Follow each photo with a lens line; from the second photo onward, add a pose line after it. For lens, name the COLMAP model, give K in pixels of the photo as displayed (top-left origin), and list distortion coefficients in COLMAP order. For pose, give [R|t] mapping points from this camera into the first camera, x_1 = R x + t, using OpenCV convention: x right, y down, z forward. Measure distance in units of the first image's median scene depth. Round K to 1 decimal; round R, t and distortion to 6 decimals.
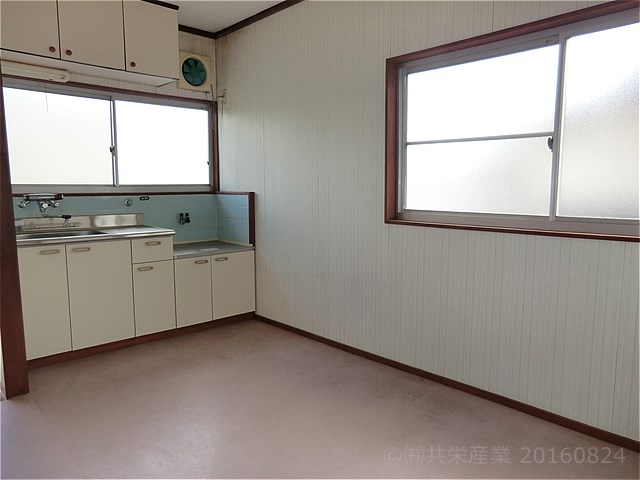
lens RADIAL K [[454.8, 0, 318.4], [0, 454.8, 240.3], [0, 0, 1]] dist [-0.085867, 0.062561]
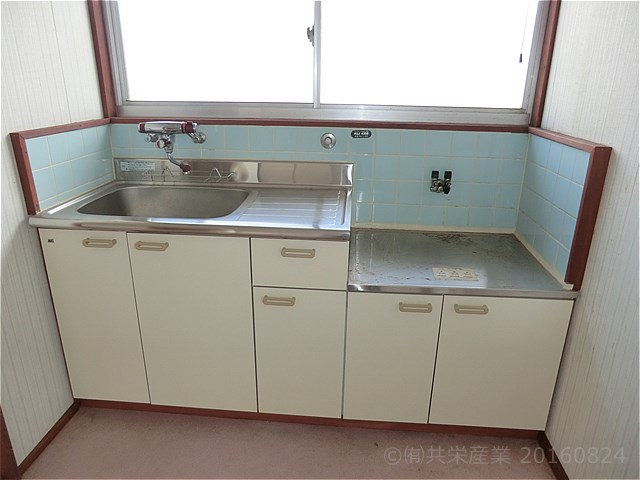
lens RADIAL K [[454.8, 0, 320.2], [0, 454.8, 243.1], [0, 0, 1]] dist [-0.085867, 0.062561]
pose [[0.670302, 0.265382, -0.693013, -0.037831], [-0.102558, 0.958036, 0.267672, -0.105073], [0.734967, -0.108347, 0.669391, 0.605068]]
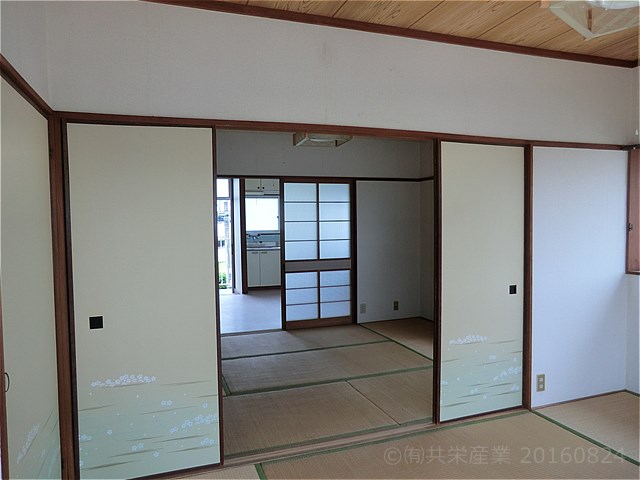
lens RADIAL K [[454.8, 0, 323.2], [0, 454.8, 238.1], [0, 0, 1]] dist [-0.085867, 0.062561]
pose [[0.925886, 0.004493, -0.377776, 0.733910], [-0.034275, 0.996805, -0.072147, 0.097588], [0.376245, 0.079748, 0.923082, -1.252782]]
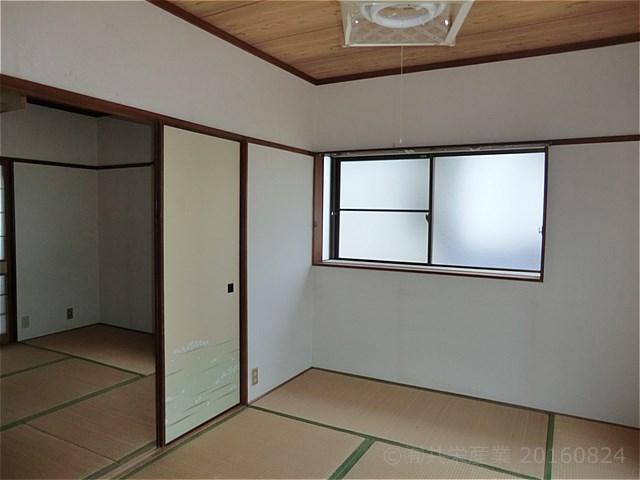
lens RADIAL K [[454.8, 0, 324.4], [0, 454.8, 239.1], [0, 0, 1]] dist [-0.085867, 0.062561]
pose [[0.942027, -0.003684, 0.335518, 0.666339], [0.025371, 0.997859, -0.060278, 0.090084], [-0.334577, 0.065296, 0.940103, -1.203448]]
